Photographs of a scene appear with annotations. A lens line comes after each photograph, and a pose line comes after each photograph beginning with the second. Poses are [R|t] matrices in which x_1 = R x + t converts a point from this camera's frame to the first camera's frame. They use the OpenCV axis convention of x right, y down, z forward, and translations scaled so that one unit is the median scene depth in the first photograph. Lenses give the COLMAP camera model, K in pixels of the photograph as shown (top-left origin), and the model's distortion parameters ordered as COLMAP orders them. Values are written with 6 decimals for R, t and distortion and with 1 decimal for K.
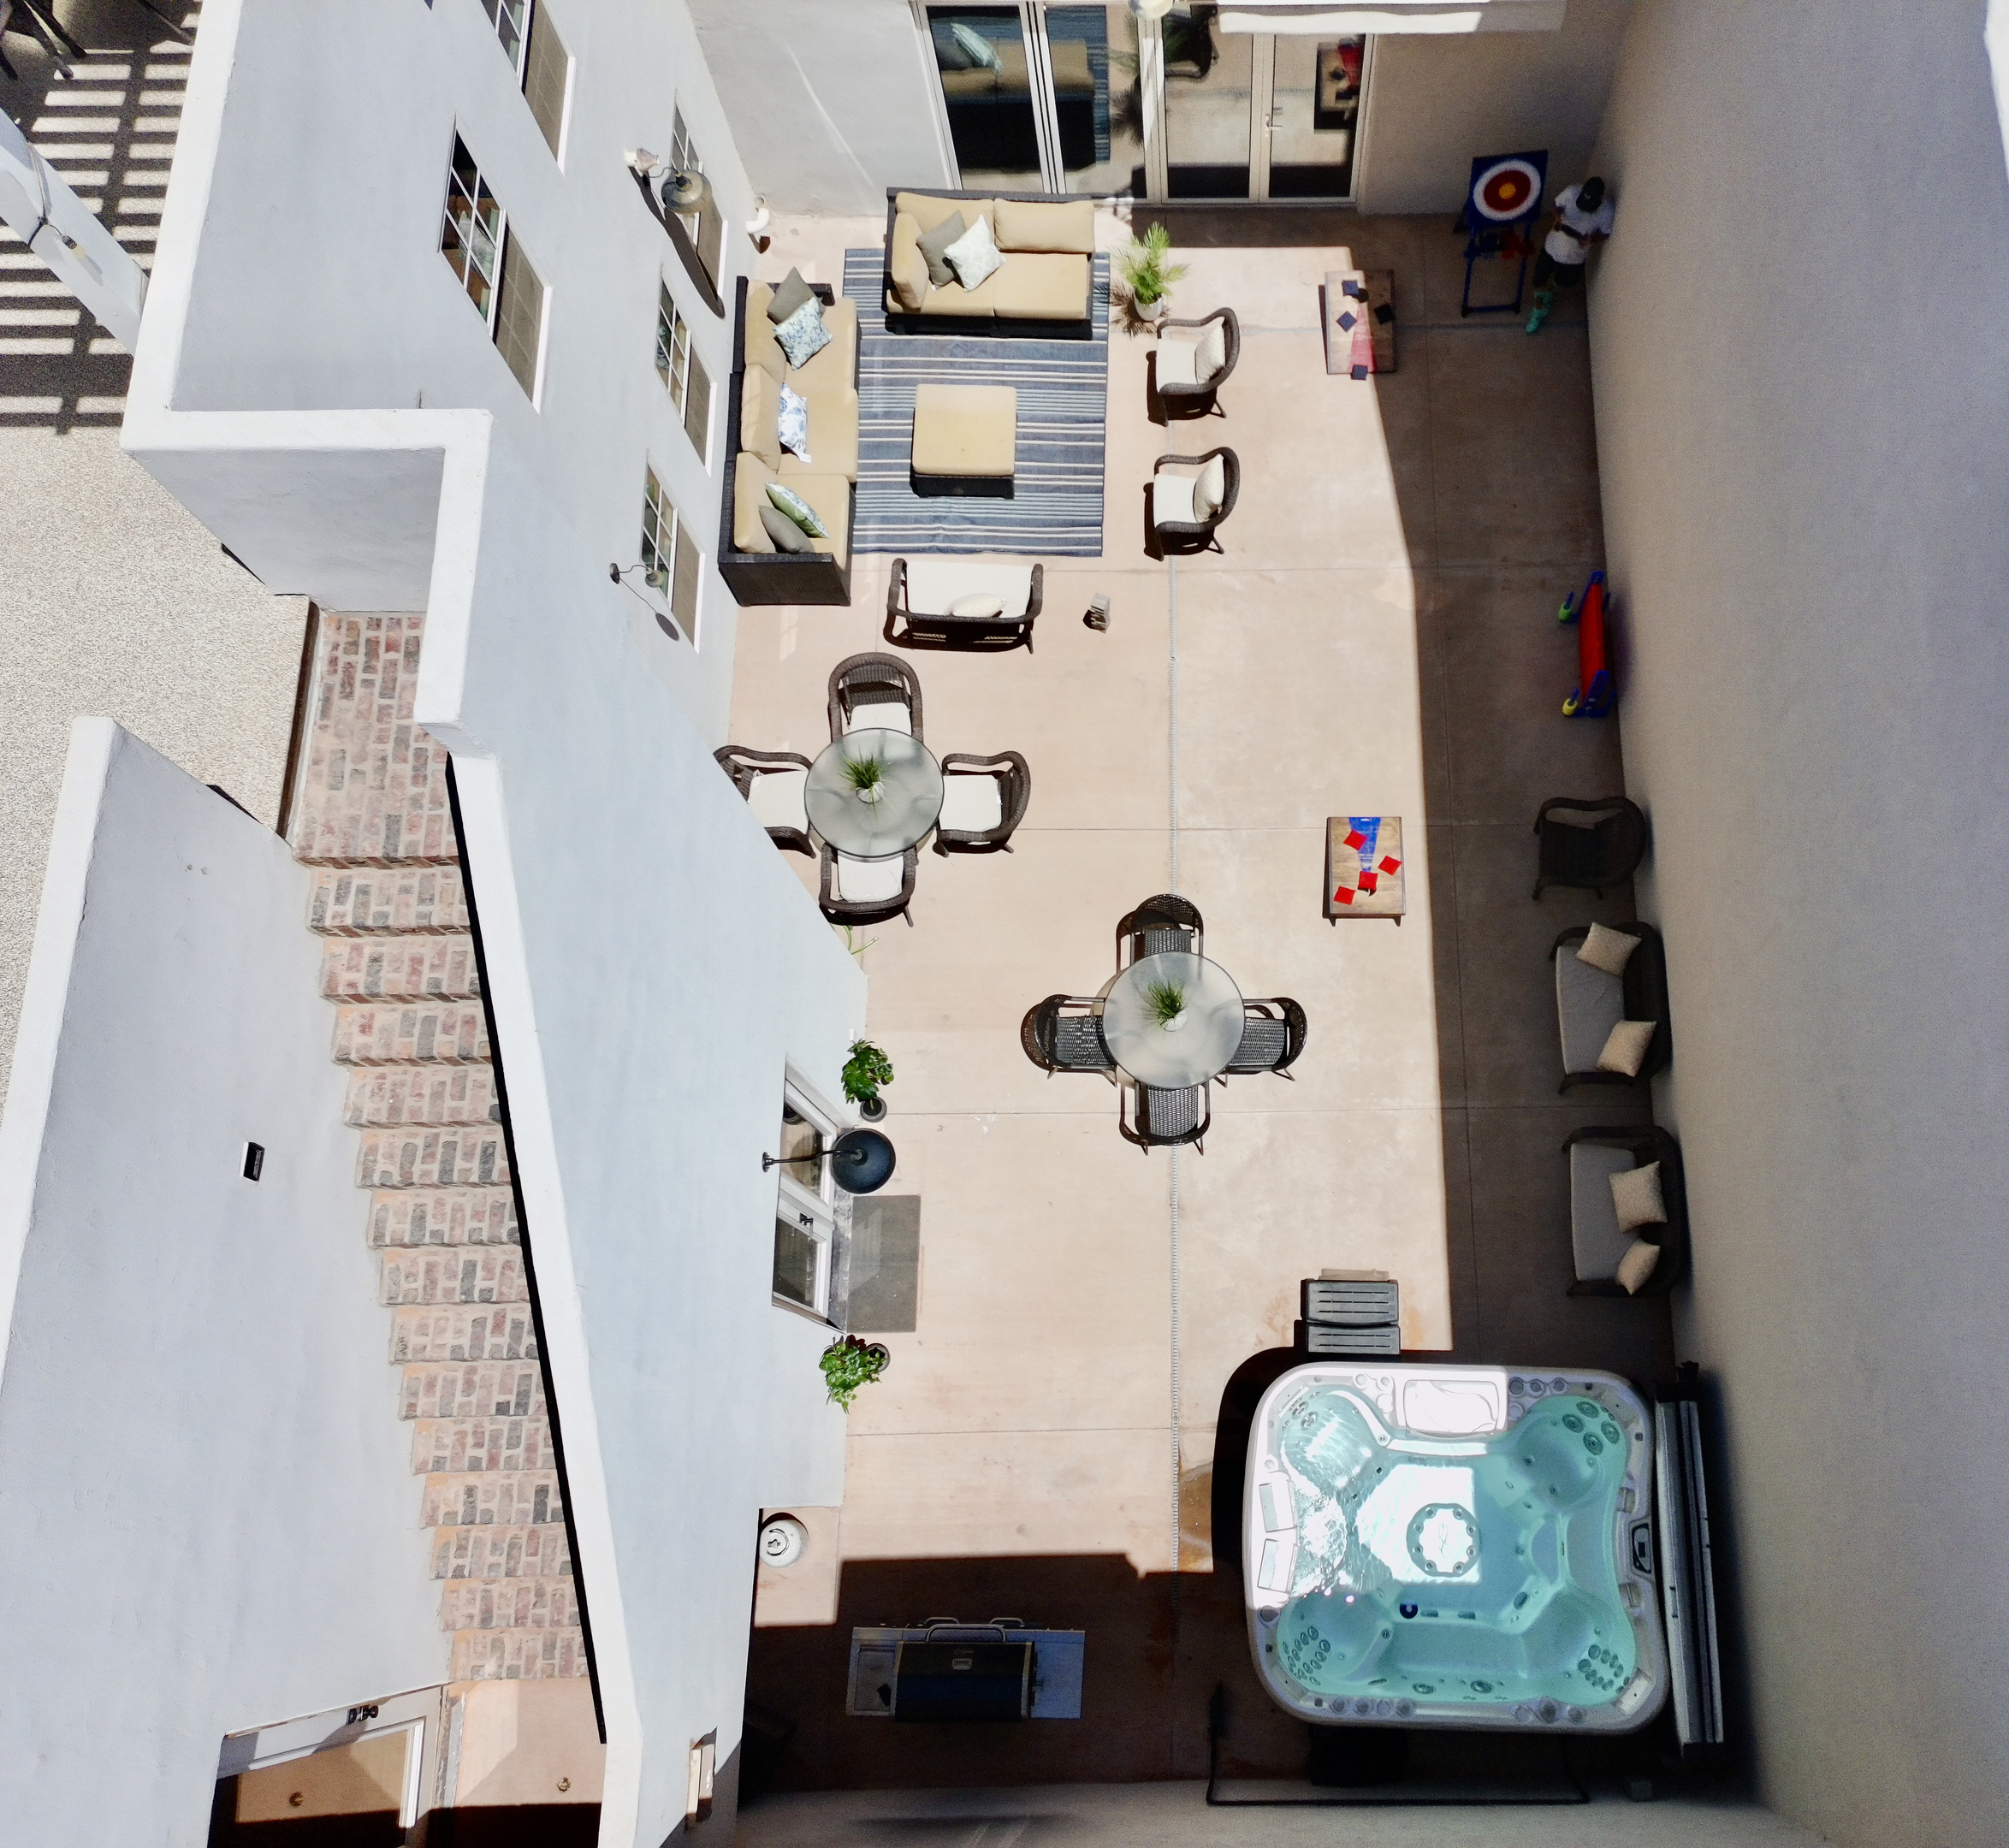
lens RADIAL K [[1830.9, 0, 1236.0], [0, 1830.9, 916.6], [0, 0, 1]] dist [0.051448, 0.000000]
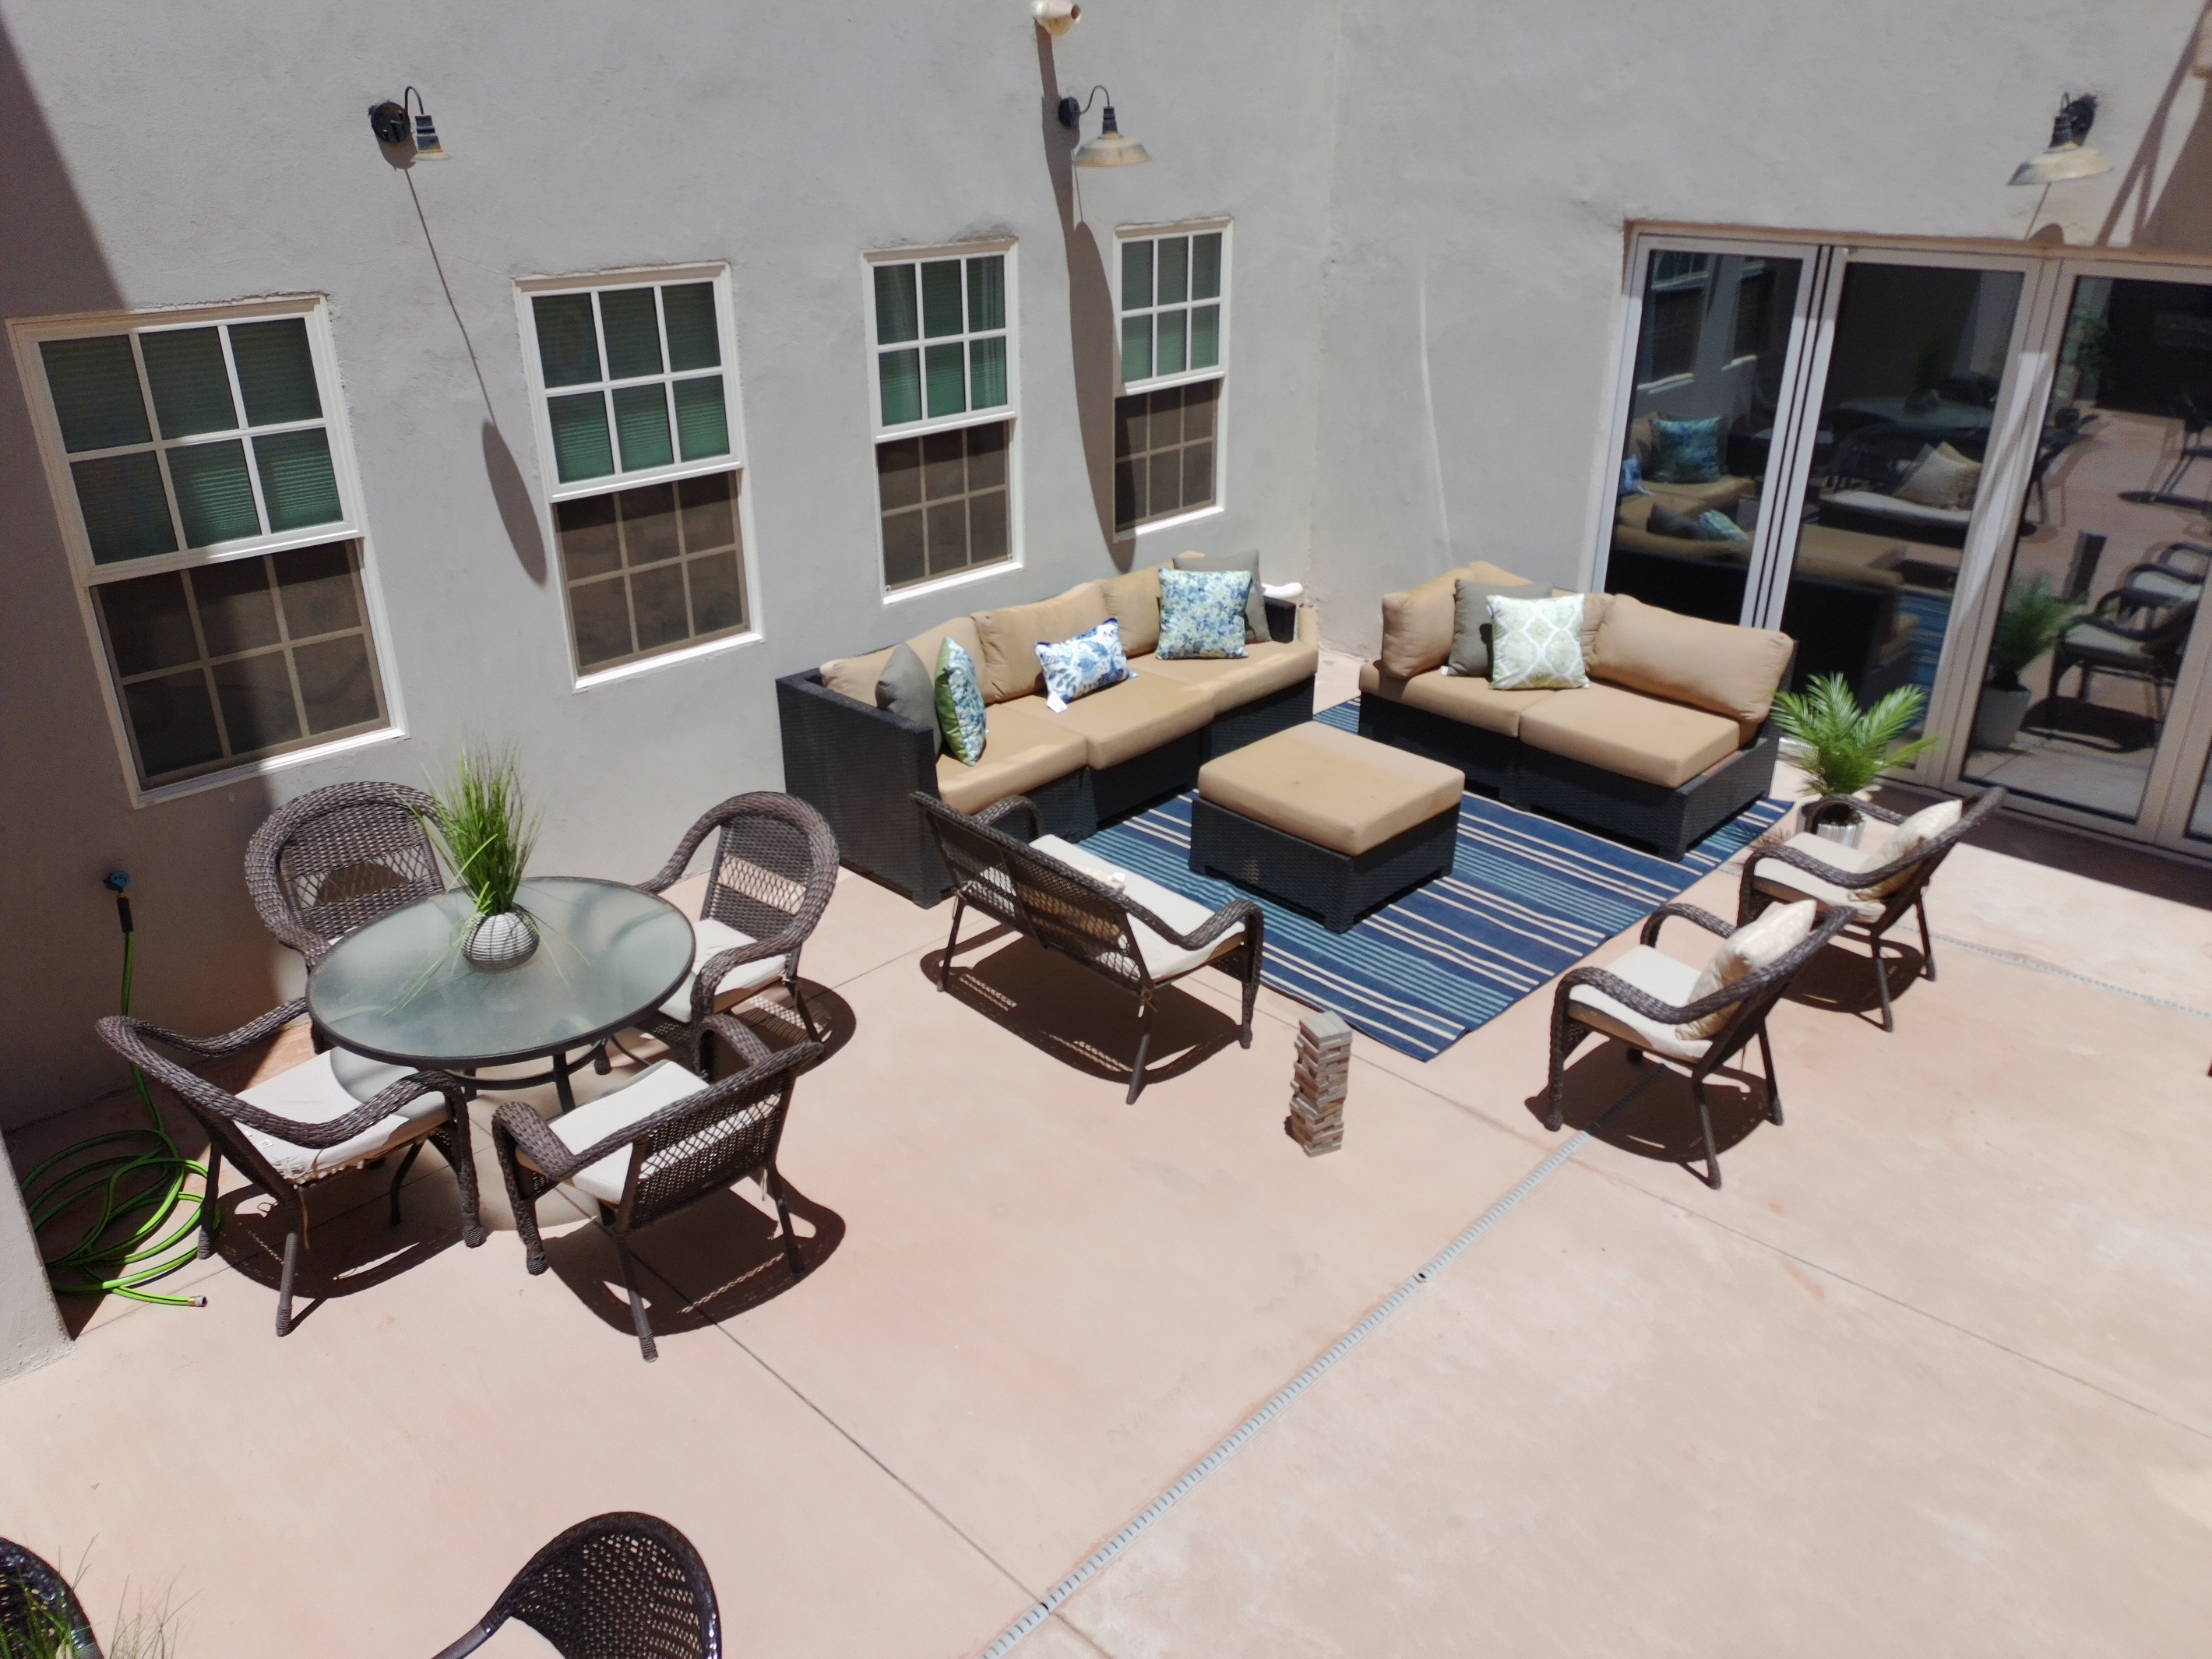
lens RADIAL K [[1635.8, 0, 1106.8], [0, 1635.8, 820.8], [0, 0, 1]] dist [0.074016, -0.071161]
pose [[0.721462, 0.275456, -0.635308, 0.105584], [-0.659957, 0.551293, -0.510424, 0.009683], [0.209642, 0.787527, 0.579526, 0.820290]]
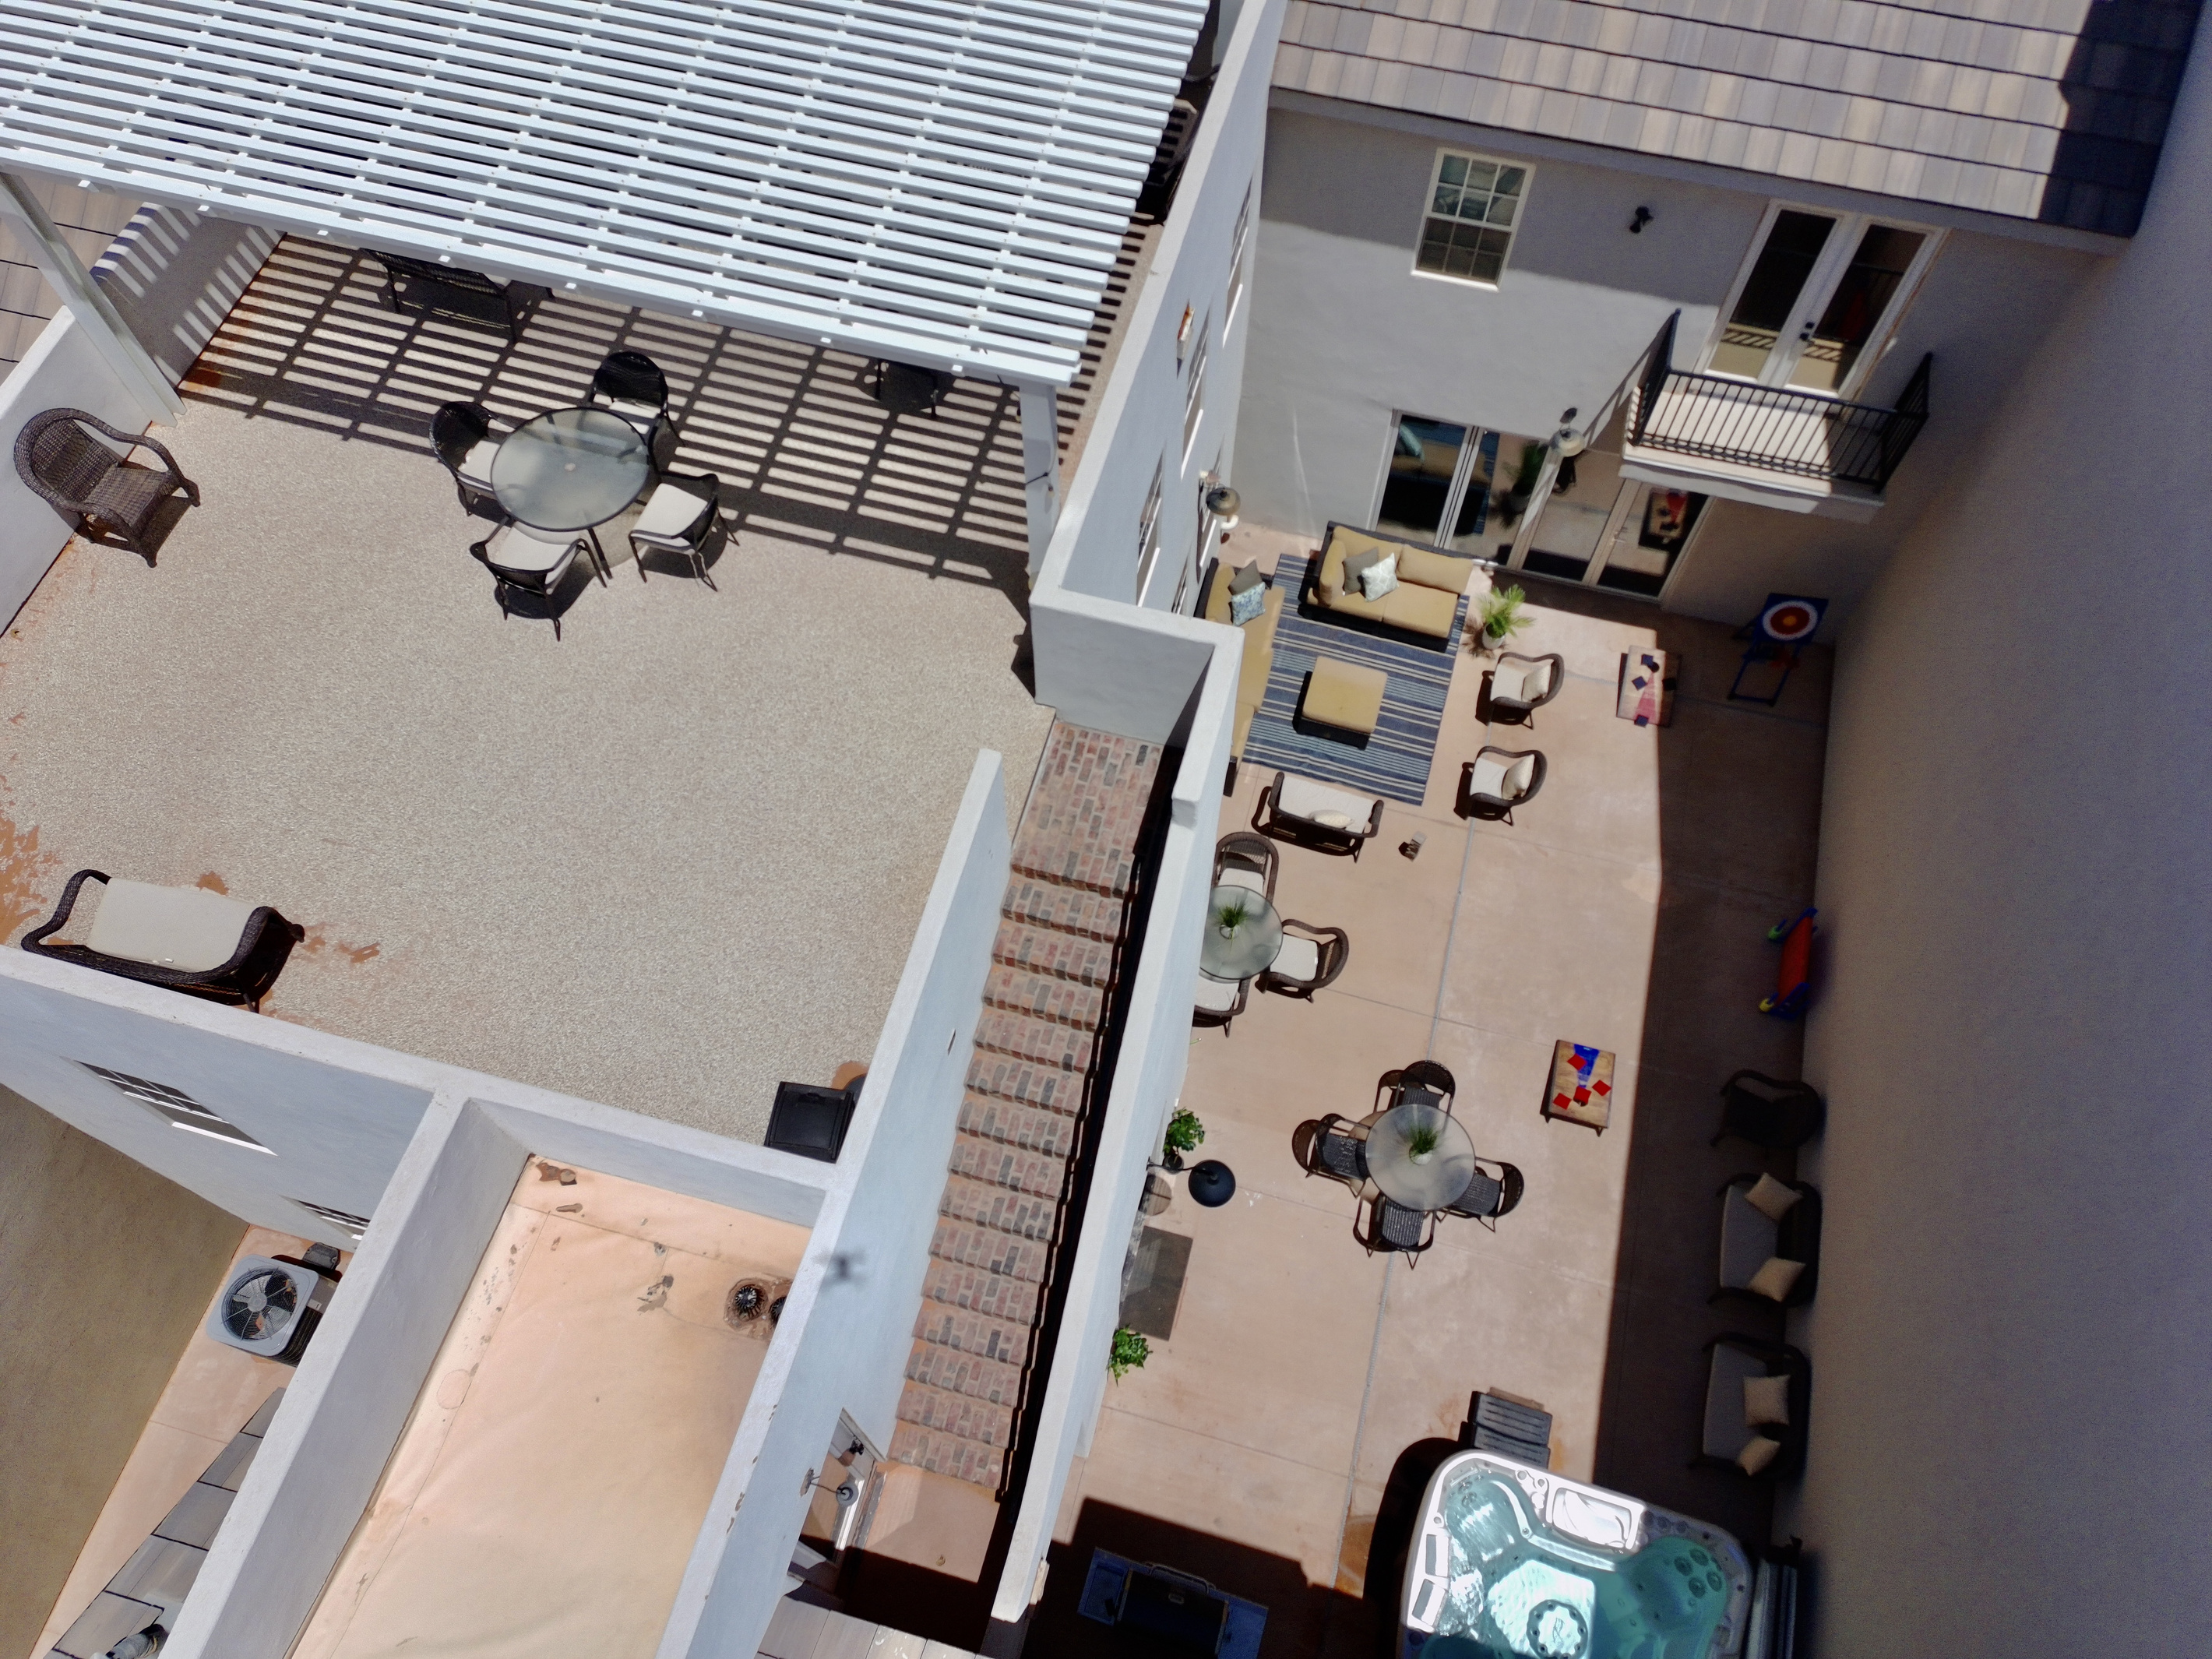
lens RADIAL K [[1635.8, 0, 1102.4], [0, 1635.8, 814.6], [0, 0, 1]] dist [0.074016, -0.071161]
pose [[0.960826, 0.239138, -0.140090, -0.142656], [-0.261534, 0.949609, -0.172751, 0.085261], [0.091720, 0.202622, 0.974952, -0.203125]]
